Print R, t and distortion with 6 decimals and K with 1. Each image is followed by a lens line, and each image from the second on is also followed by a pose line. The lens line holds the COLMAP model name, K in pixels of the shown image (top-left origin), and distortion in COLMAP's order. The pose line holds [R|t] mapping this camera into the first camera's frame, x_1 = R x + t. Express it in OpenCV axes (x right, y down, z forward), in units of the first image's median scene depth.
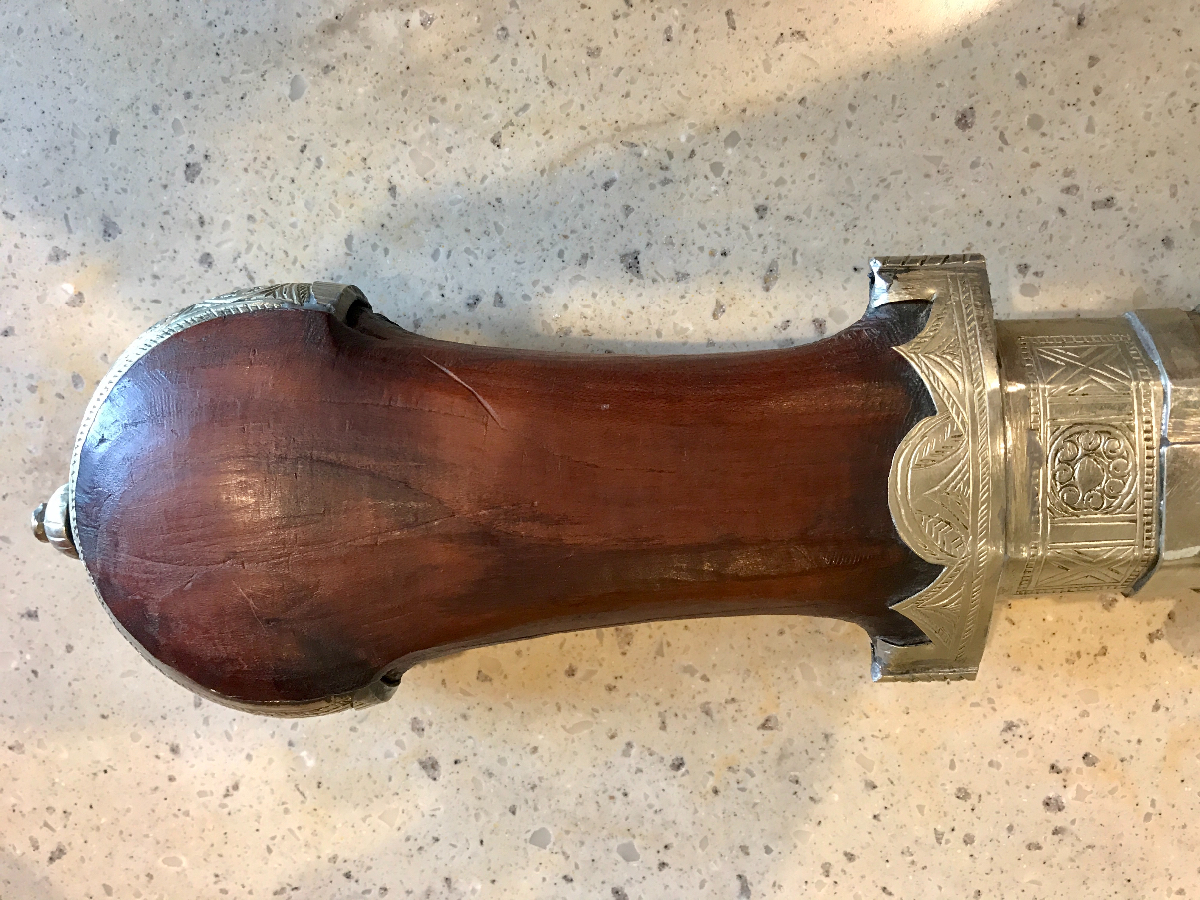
lens RADIAL K [[1090.1, 0, 600.0], [0, 1090.1, 450.0], [0, 0, 1]] dist [-0.002627, 0.083443]
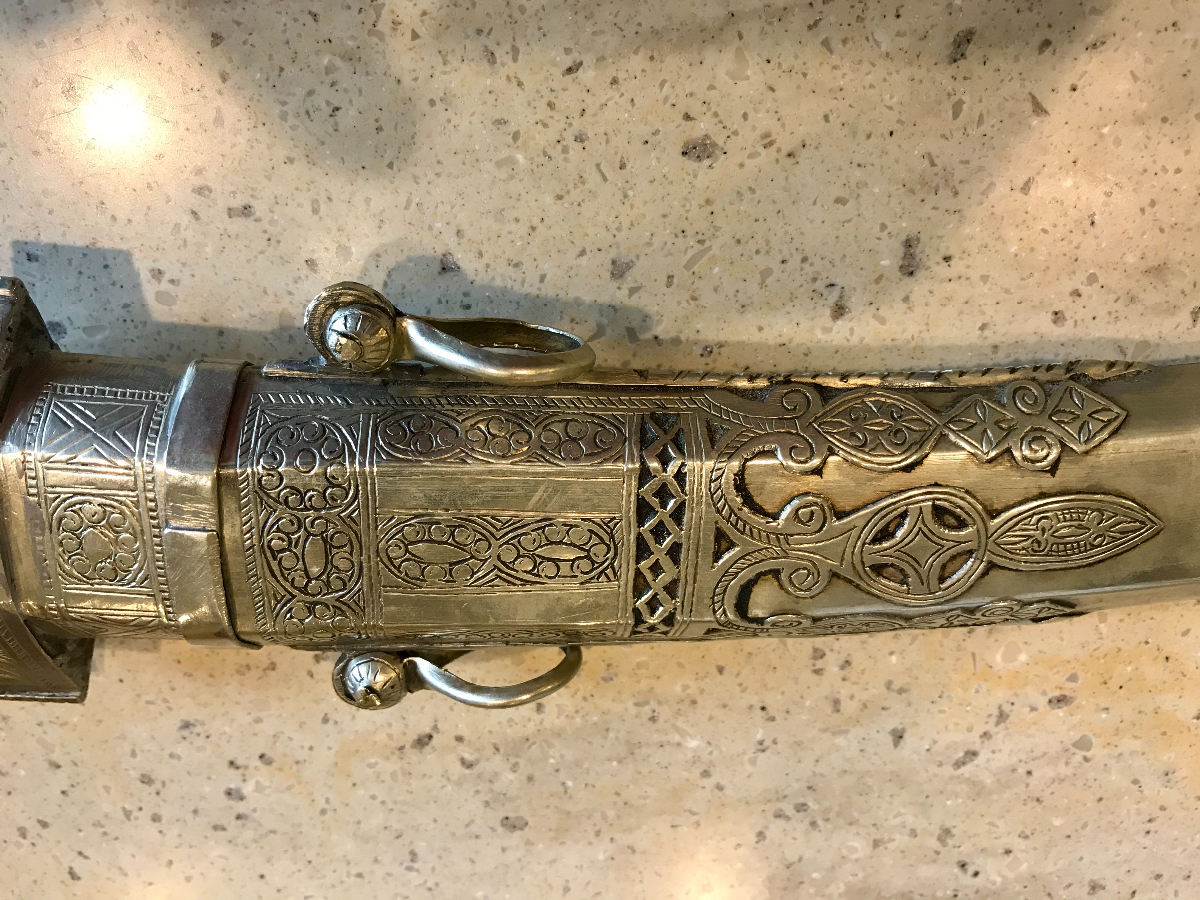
lens RADIAL K [[1090.1, 0, 600.0], [0, 1090.1, 450.0], [0, 0, 1]] dist [-0.002627, 0.083443]
pose [[0.994903, 0.088466, 0.048386, 0.684855], [-0.097978, 0.961548, 0.256564, -0.279455], [-0.023828, -0.259997, 0.965315, 0.102969]]
